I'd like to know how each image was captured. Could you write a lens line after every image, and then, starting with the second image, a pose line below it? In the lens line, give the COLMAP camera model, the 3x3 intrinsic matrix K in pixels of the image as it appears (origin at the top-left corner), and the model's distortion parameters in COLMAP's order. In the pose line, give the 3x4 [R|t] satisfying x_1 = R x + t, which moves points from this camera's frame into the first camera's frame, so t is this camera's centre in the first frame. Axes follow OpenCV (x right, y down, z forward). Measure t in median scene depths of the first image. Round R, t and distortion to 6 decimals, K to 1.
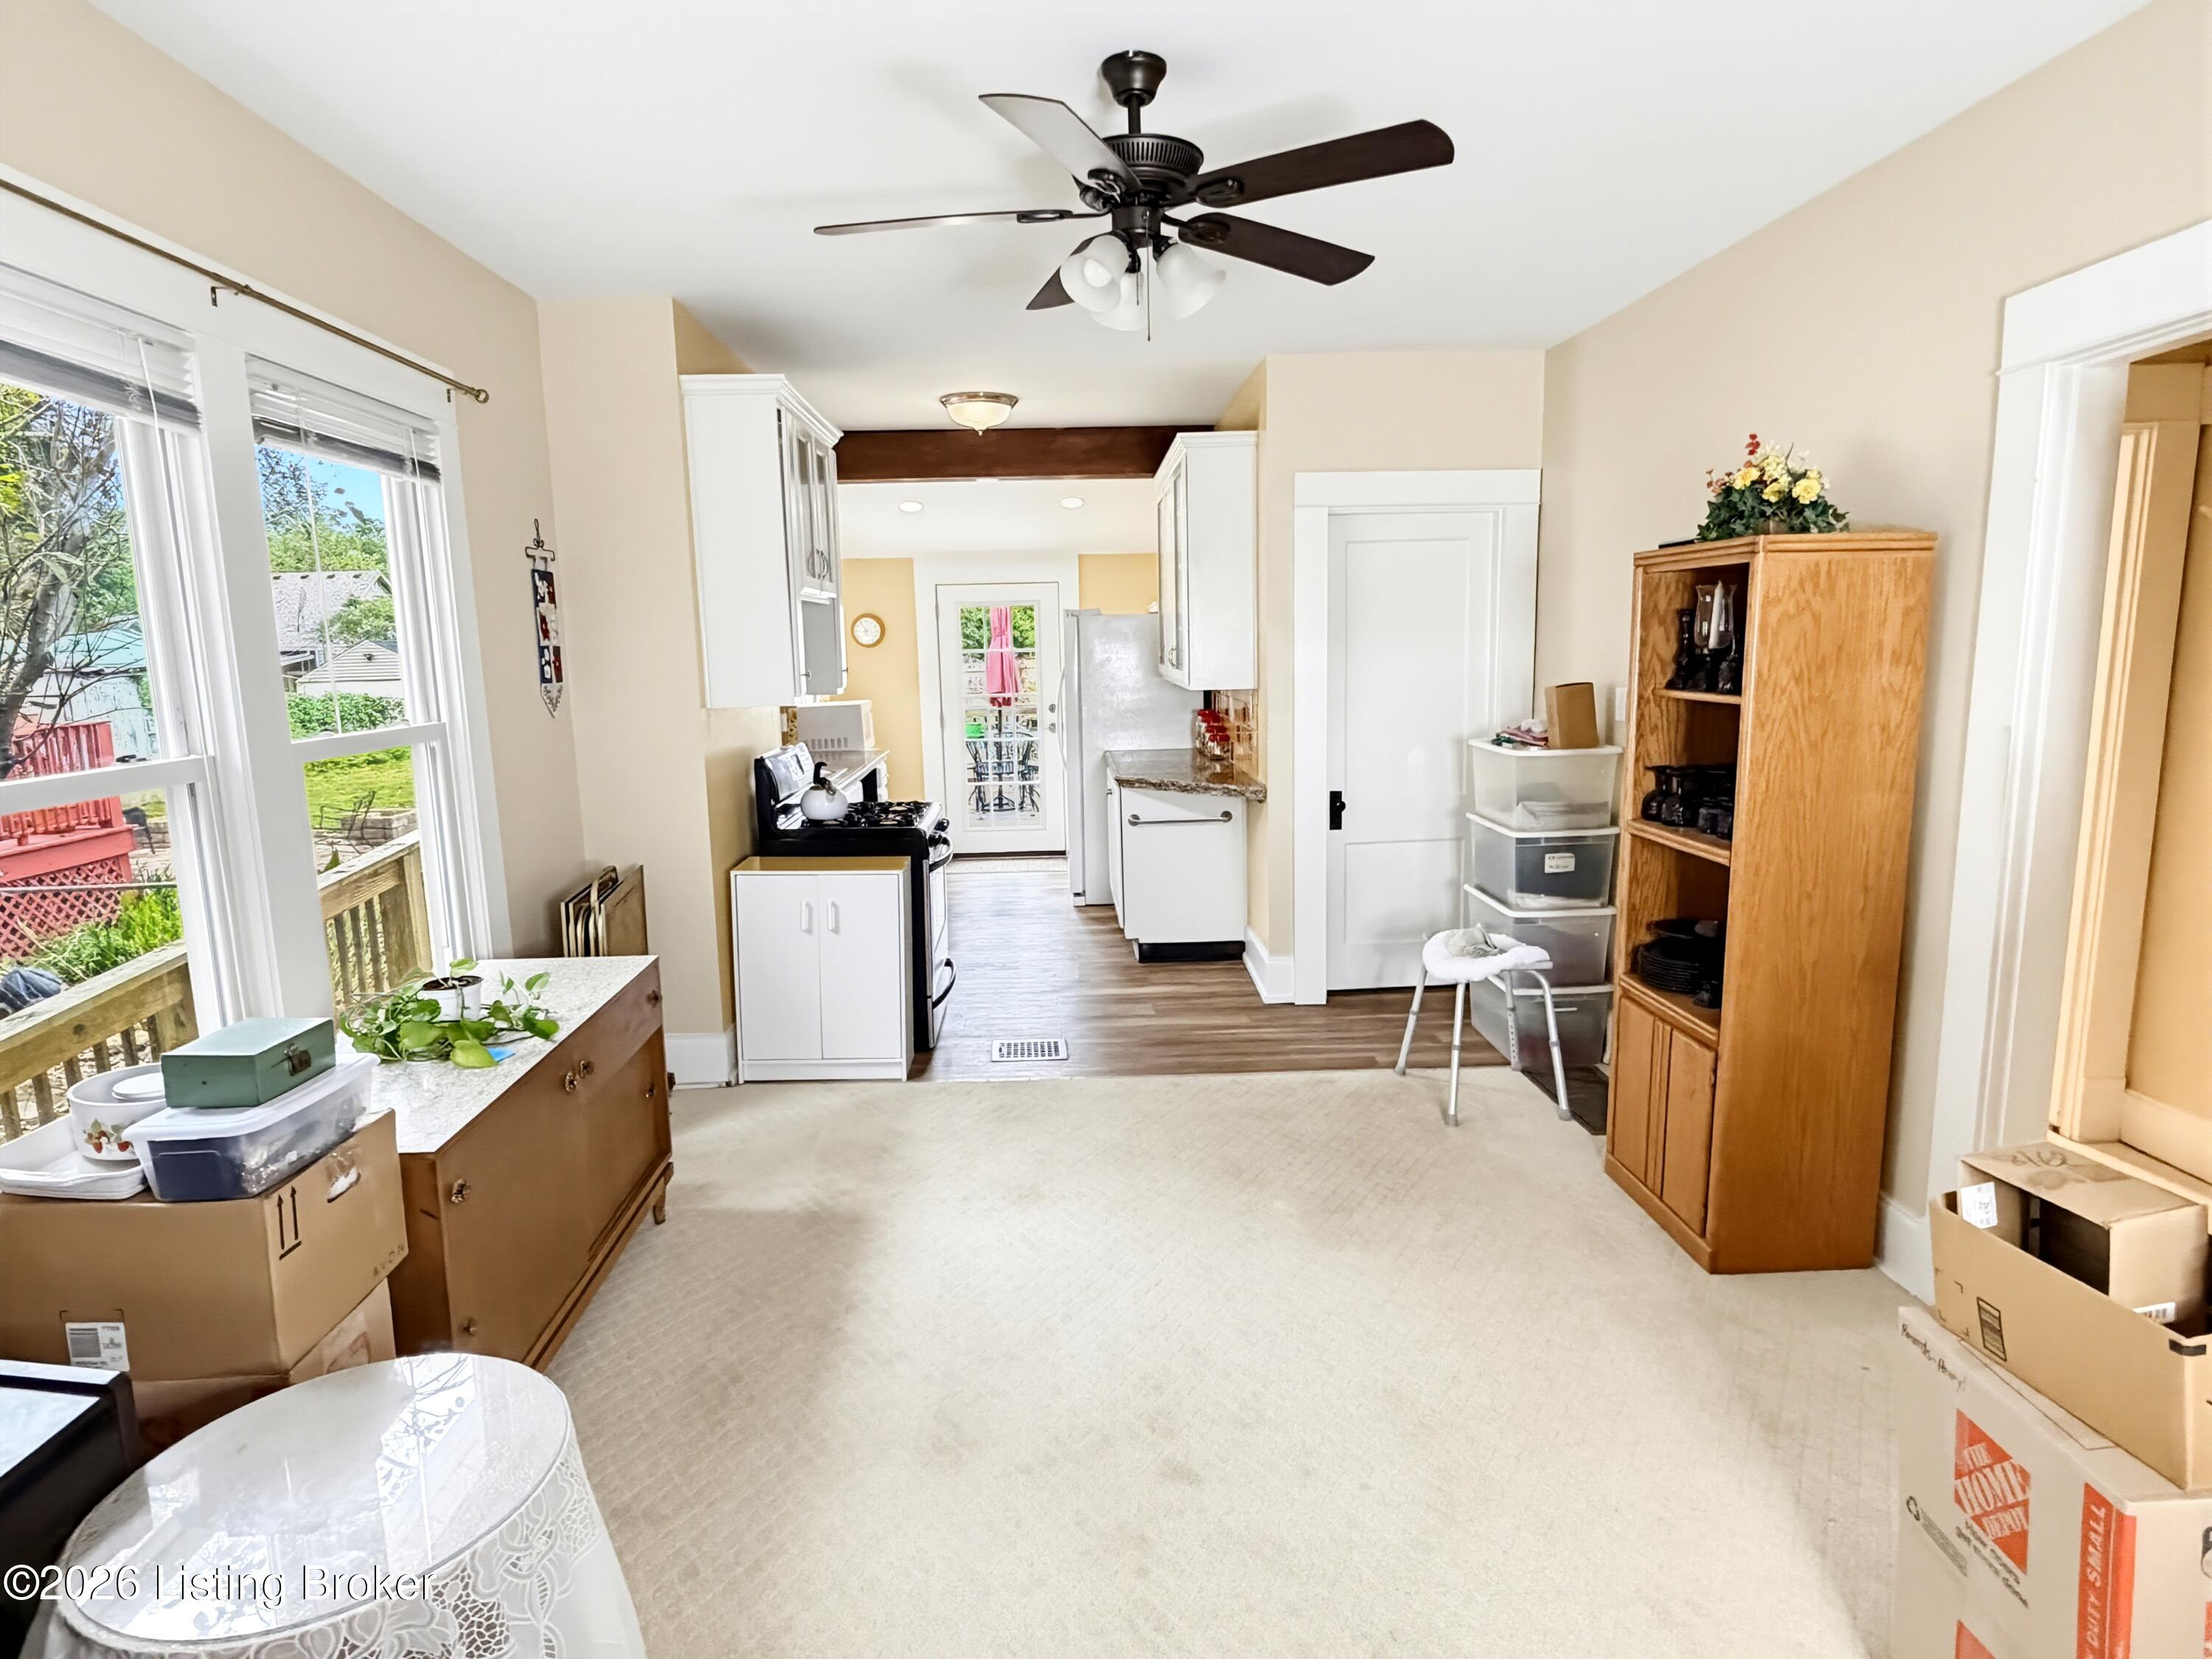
lens RADIAL K [[1207.5, 0, 1116.2], [0, 1207.5, 837.8], [0, 0, 1]] dist [-0.002334, -0.001473]
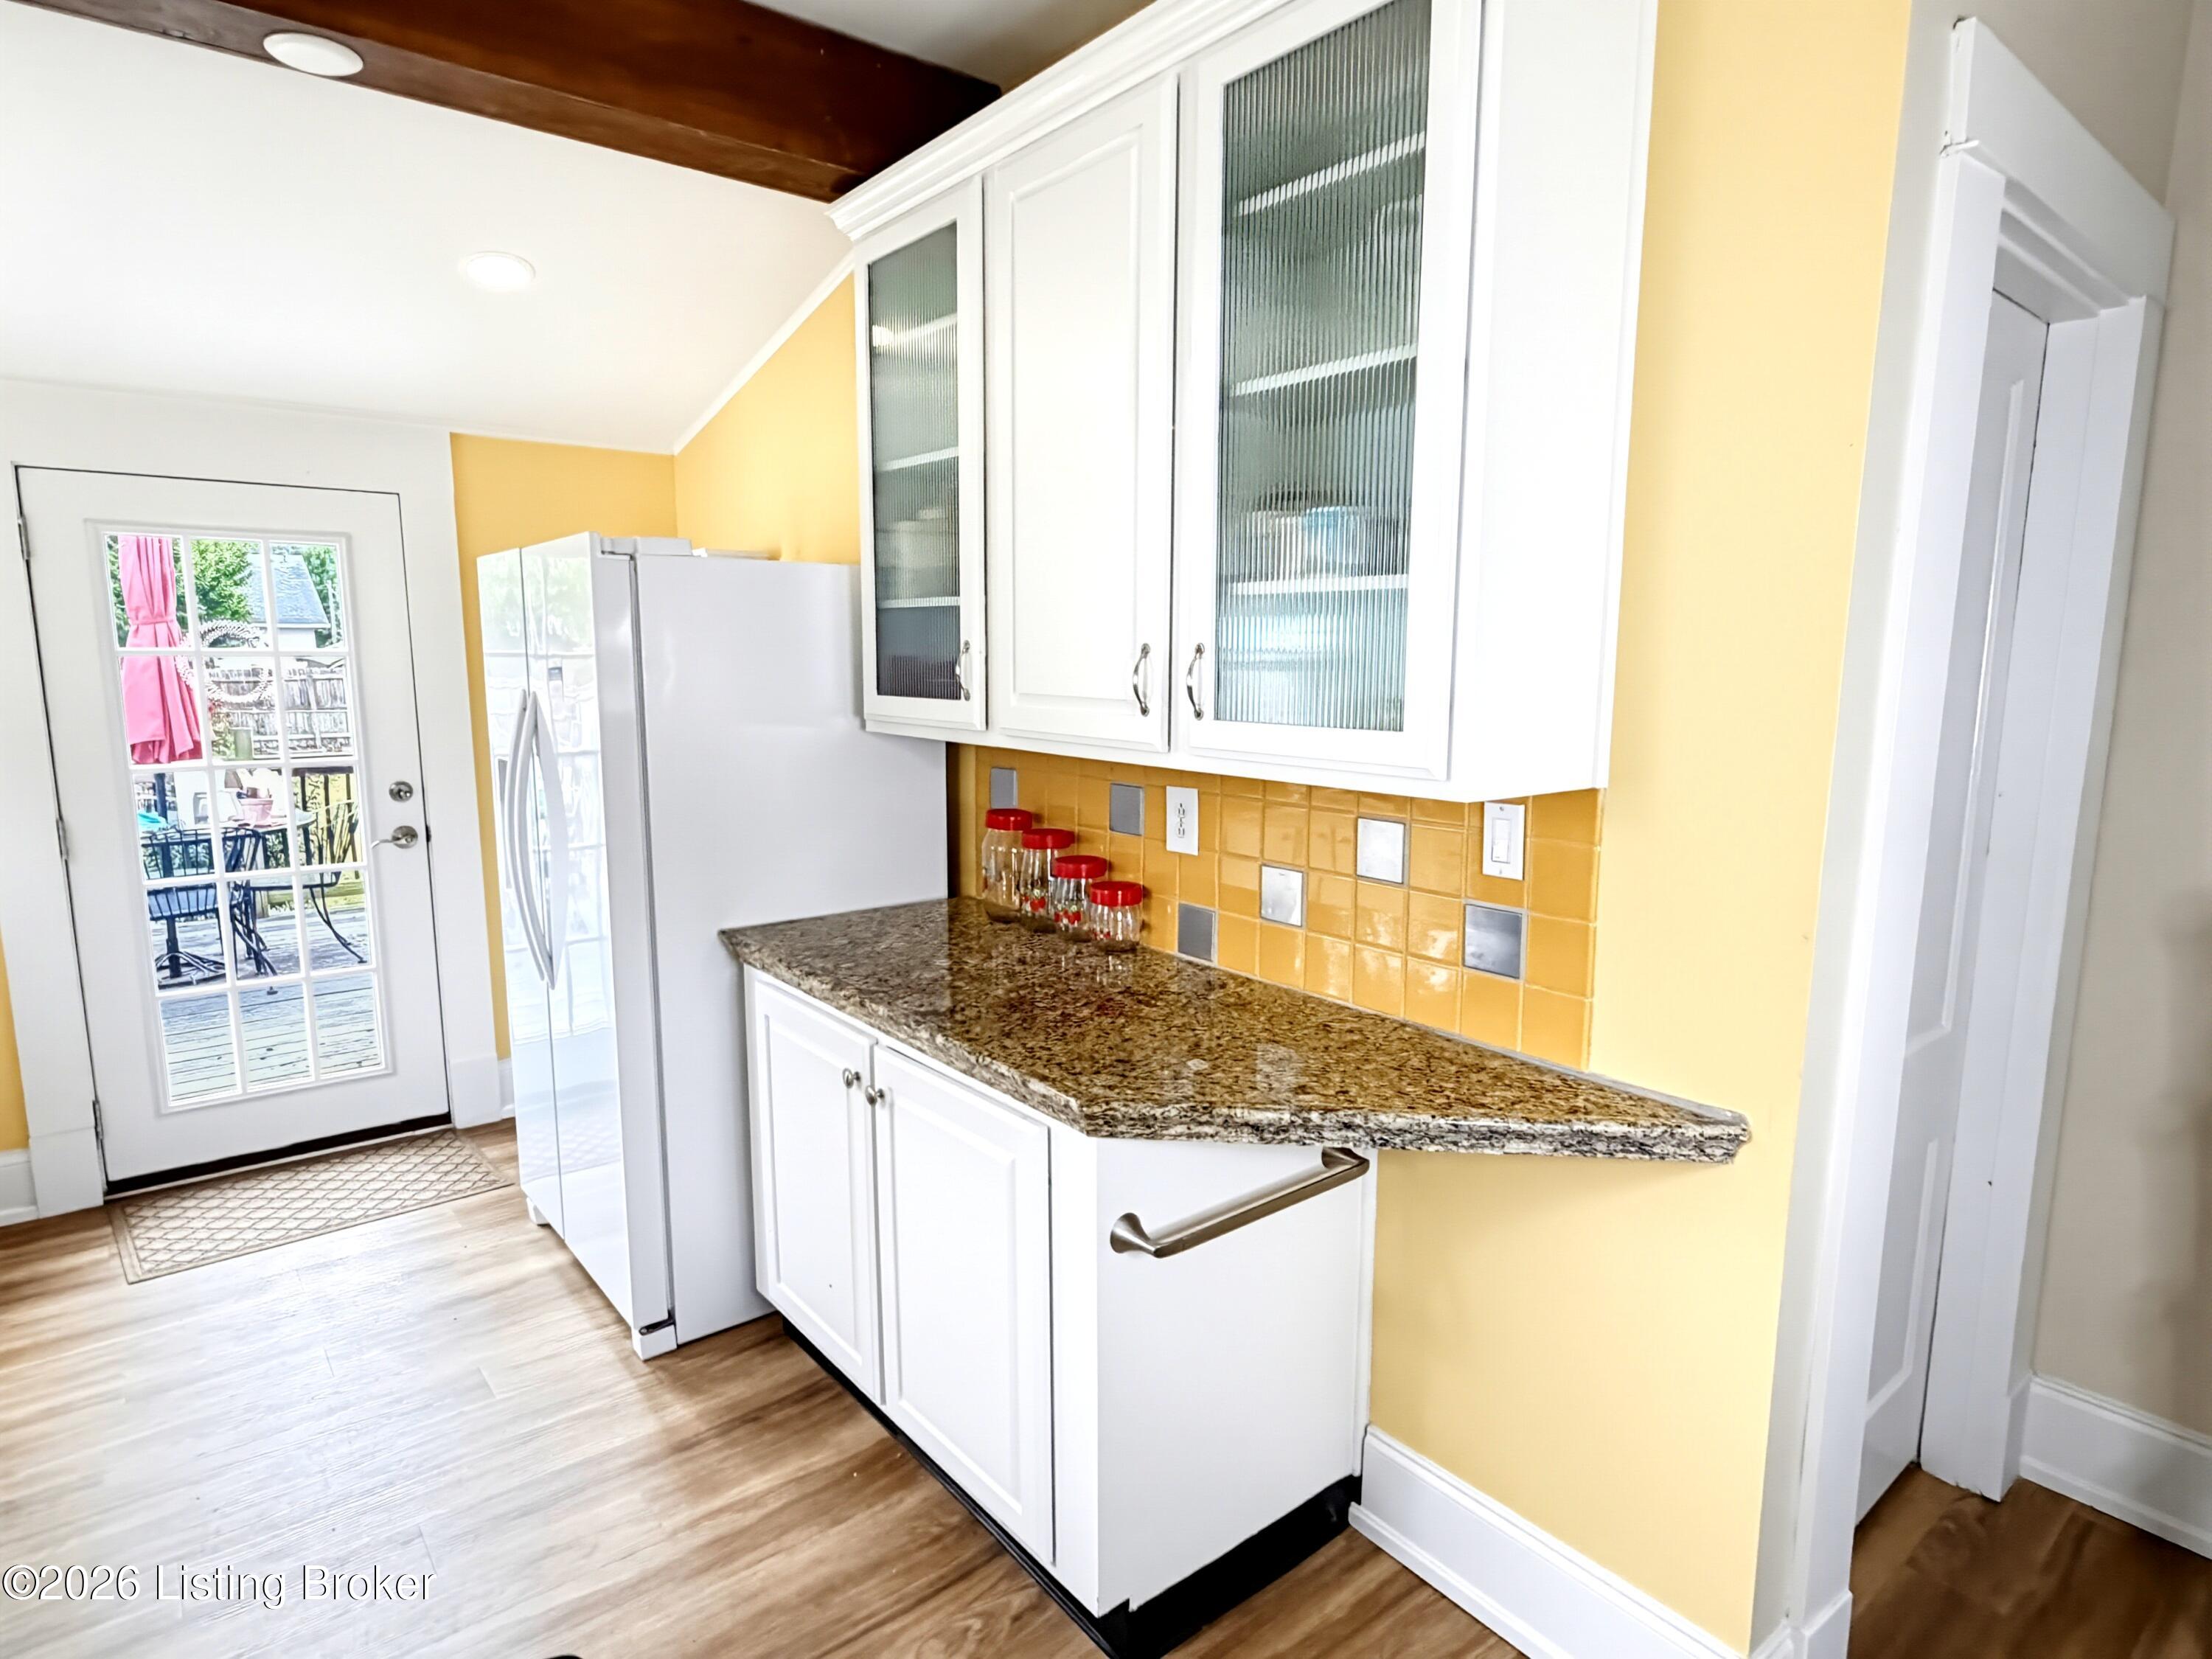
lens RADIAL K [[1207.5, 0, 1116.2], [0, 1207.5, 837.8], [0, 0, 1]] dist [-0.002334, -0.001473]
pose [[0.800659, -0.060219, 0.596086, -0.132111], [0.070314, 0.997505, 0.006328, -0.095044], [-0.594980, 0.036847, 0.802895, 0.635788]]
